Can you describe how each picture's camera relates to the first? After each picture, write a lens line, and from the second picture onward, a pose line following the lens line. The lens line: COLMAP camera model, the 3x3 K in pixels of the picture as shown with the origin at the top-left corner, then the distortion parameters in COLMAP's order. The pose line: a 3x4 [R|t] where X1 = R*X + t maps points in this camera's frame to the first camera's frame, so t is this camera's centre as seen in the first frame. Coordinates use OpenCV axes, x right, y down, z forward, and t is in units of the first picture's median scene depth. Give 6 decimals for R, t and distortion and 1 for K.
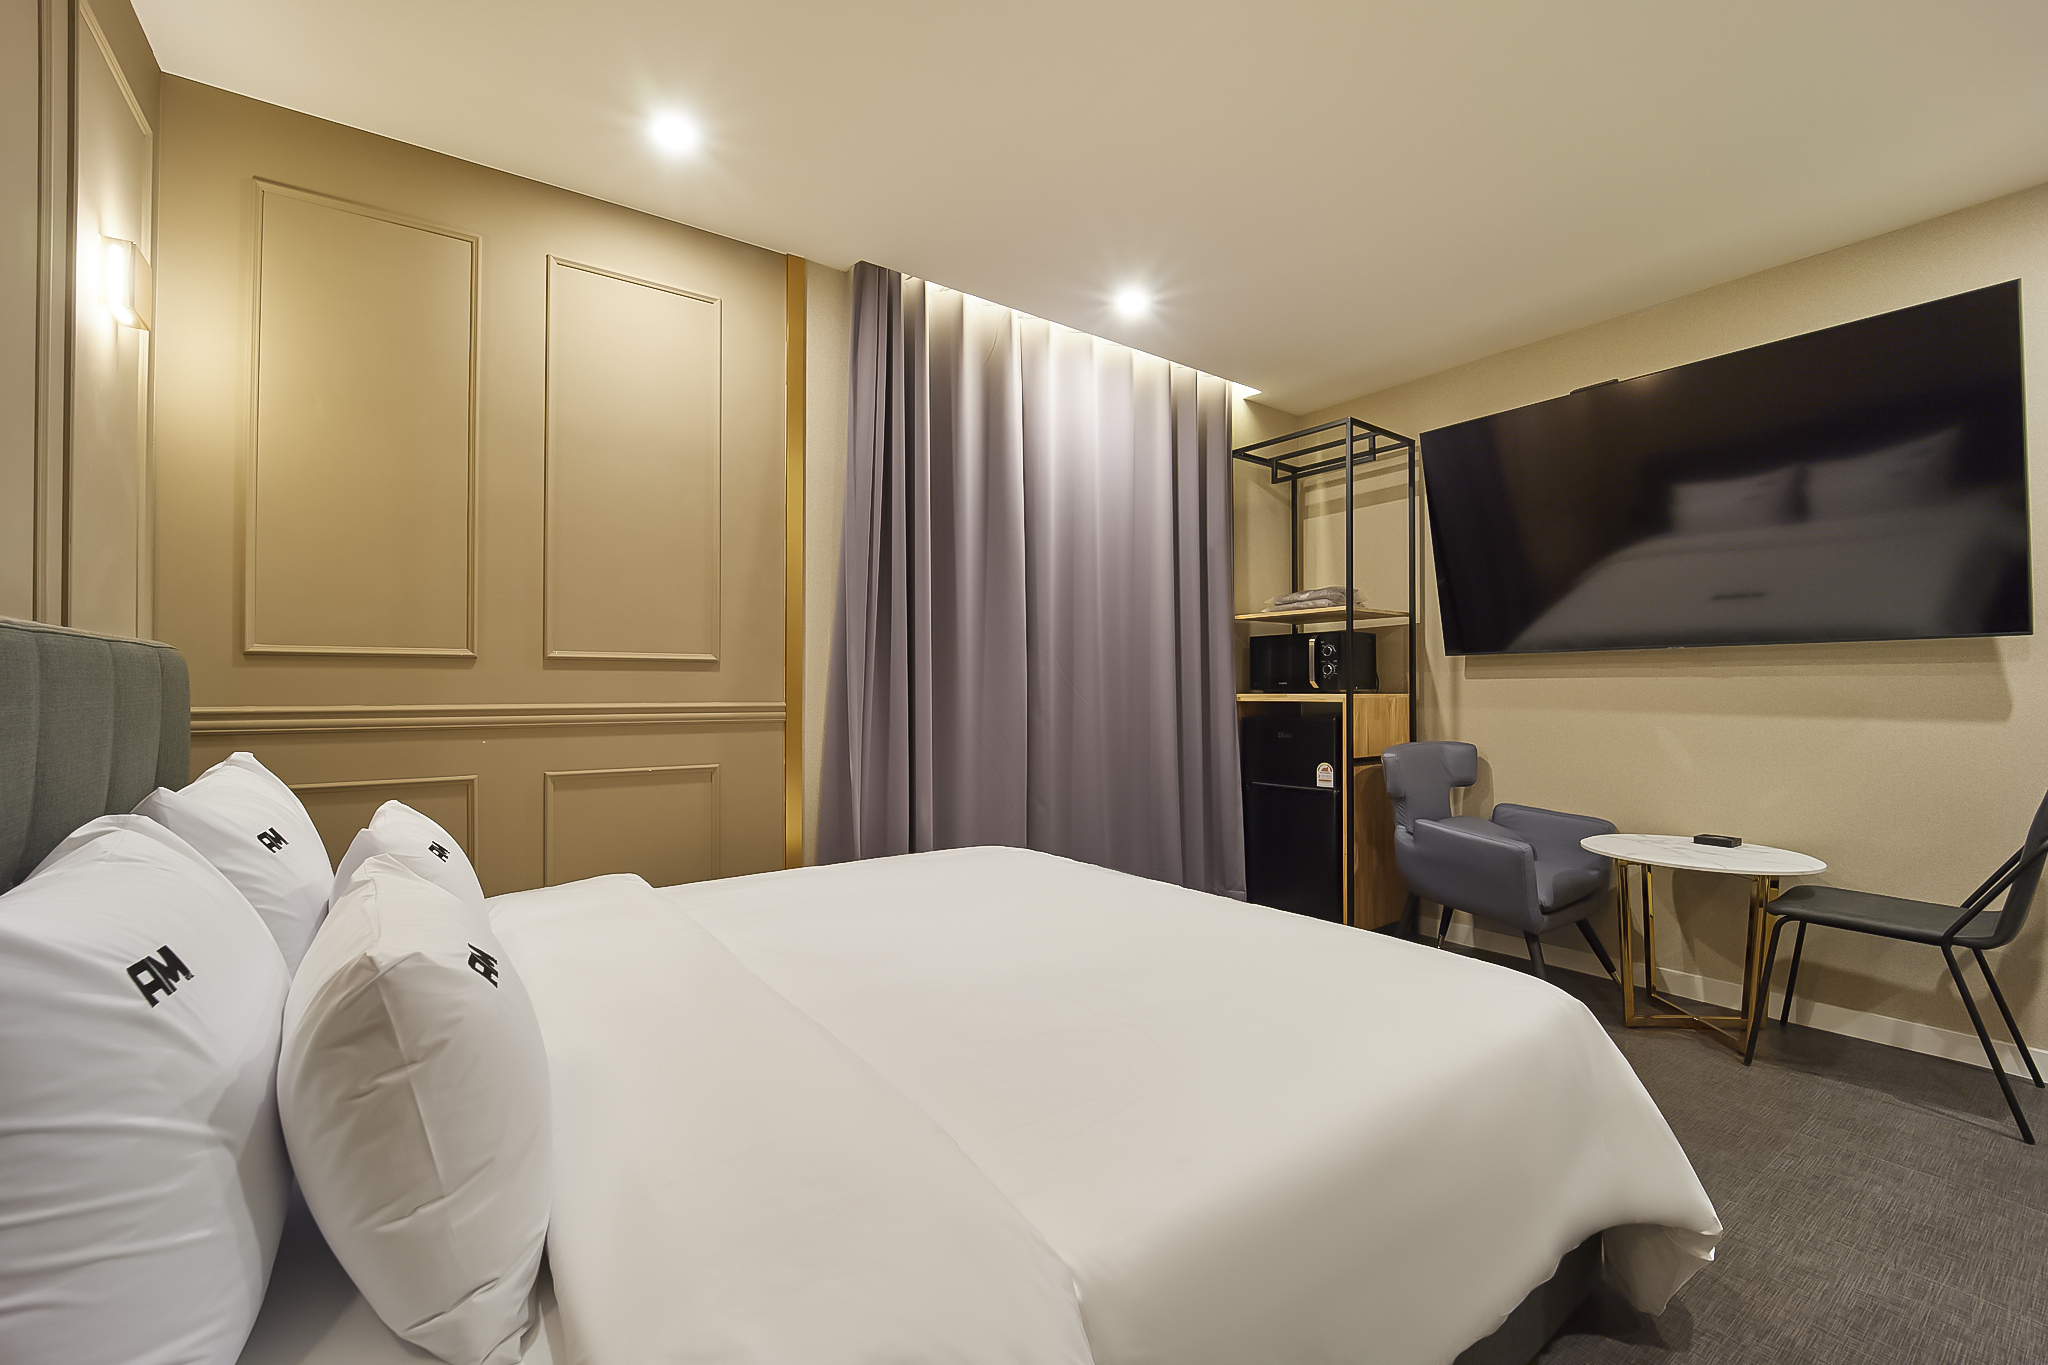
lens RADIAL K [[817.5, 0, 1027.8], [0, 817.5, 668.3], [0, 0, 1]] dist [-0.018733, -0.000320]
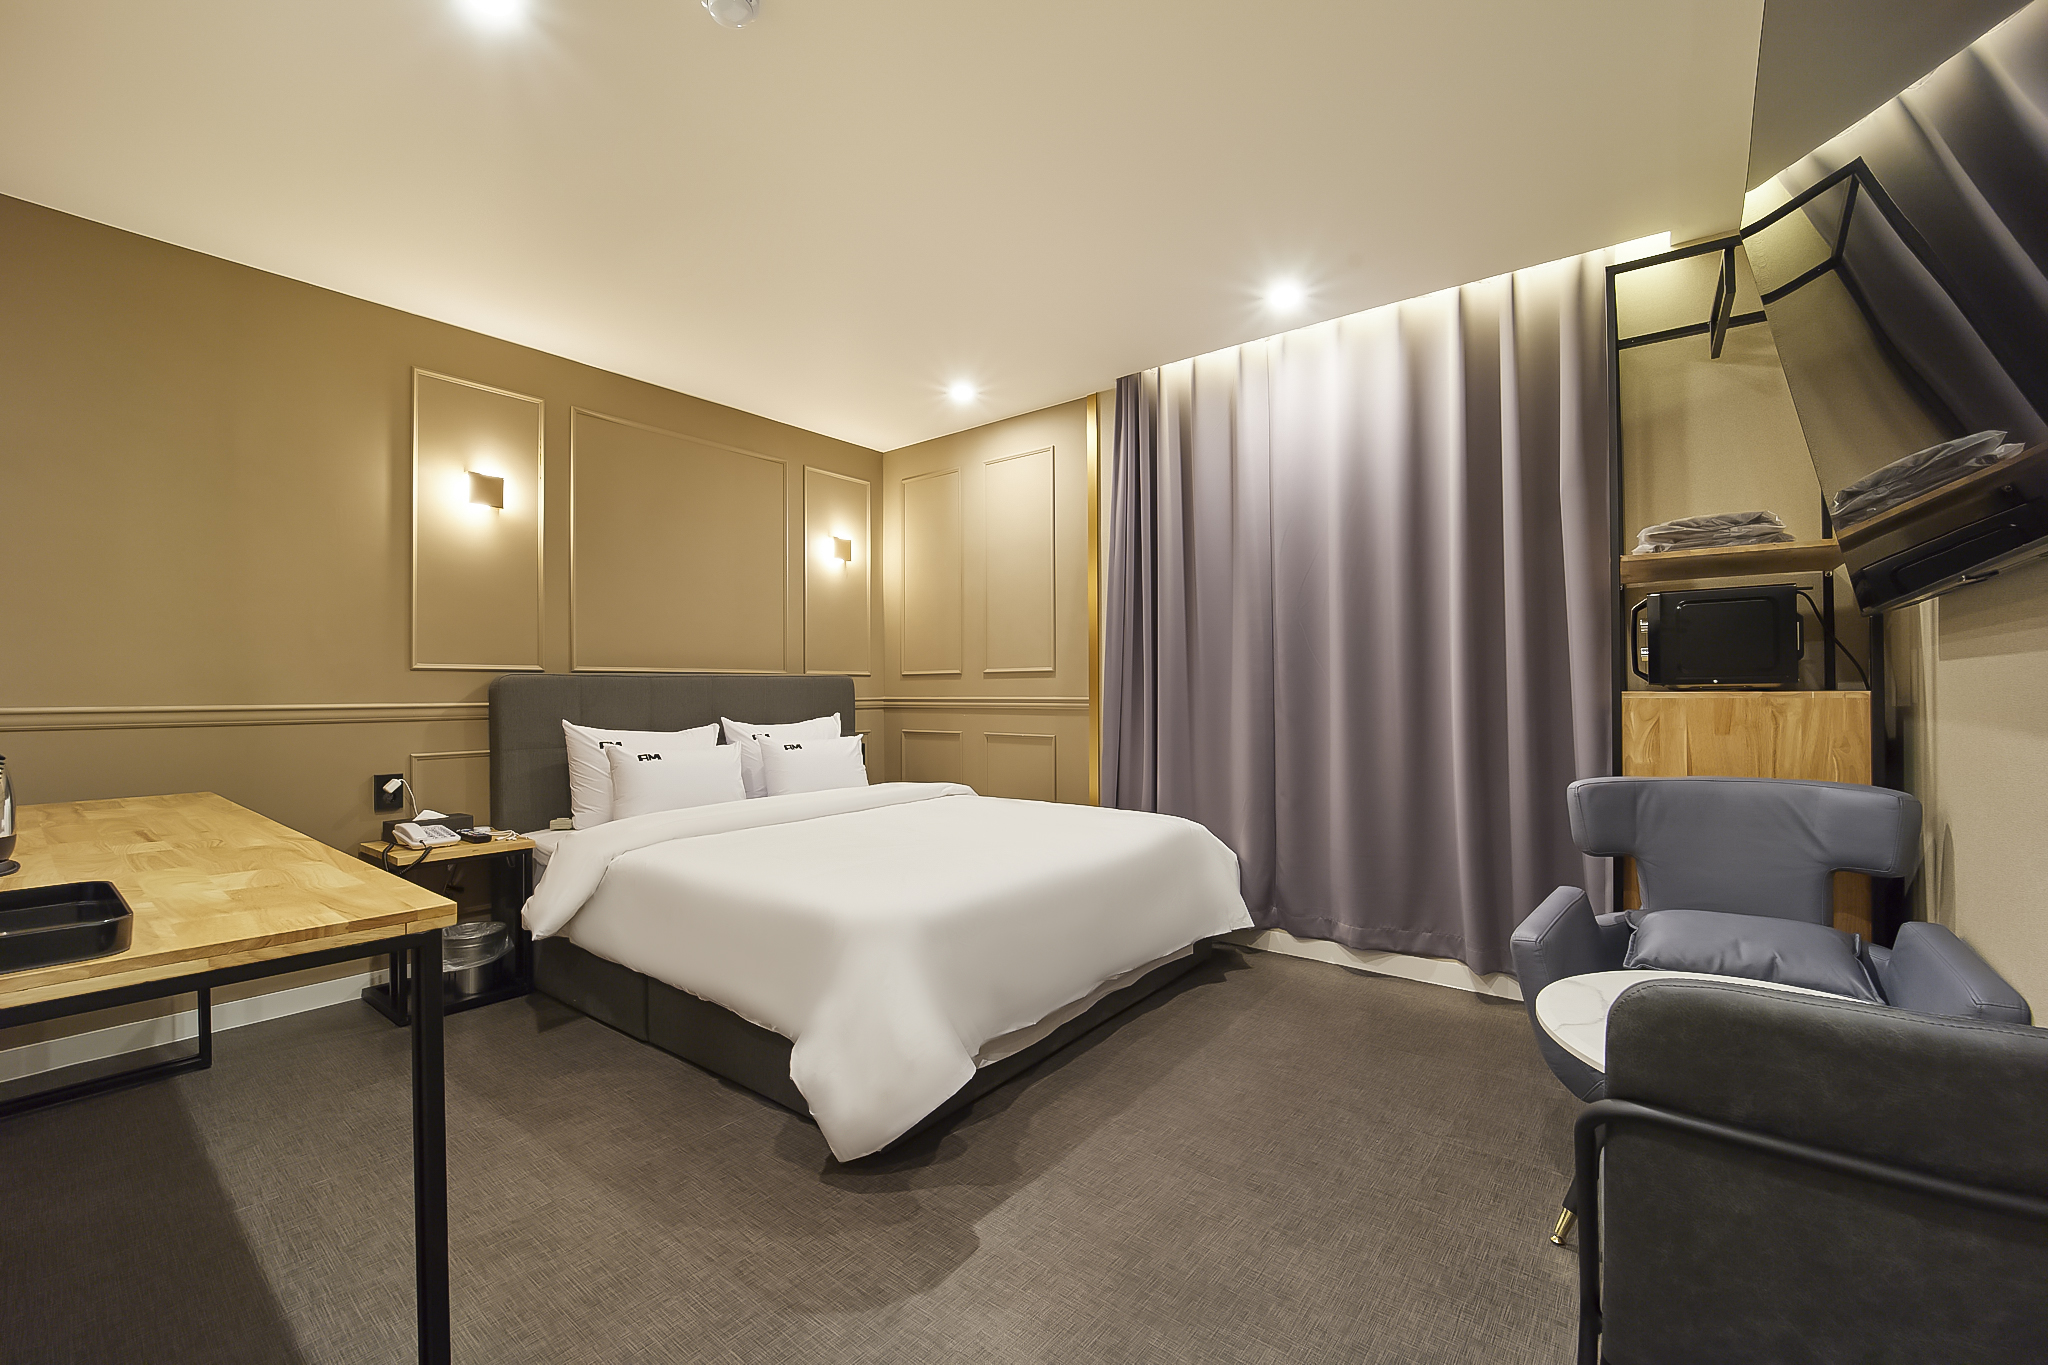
lens RADIAL K [[817.5, 0, 1012.9], [0, 817.5, 693.8], [0, 0, 1]] dist [-0.018733, -0.000320]
pose [[0.279971, -0.000109, -0.960008, 1.144657], [0.024093, 0.999686, 0.006913, 0.022758], [0.959706, -0.025065, 0.279886, 0.455133]]
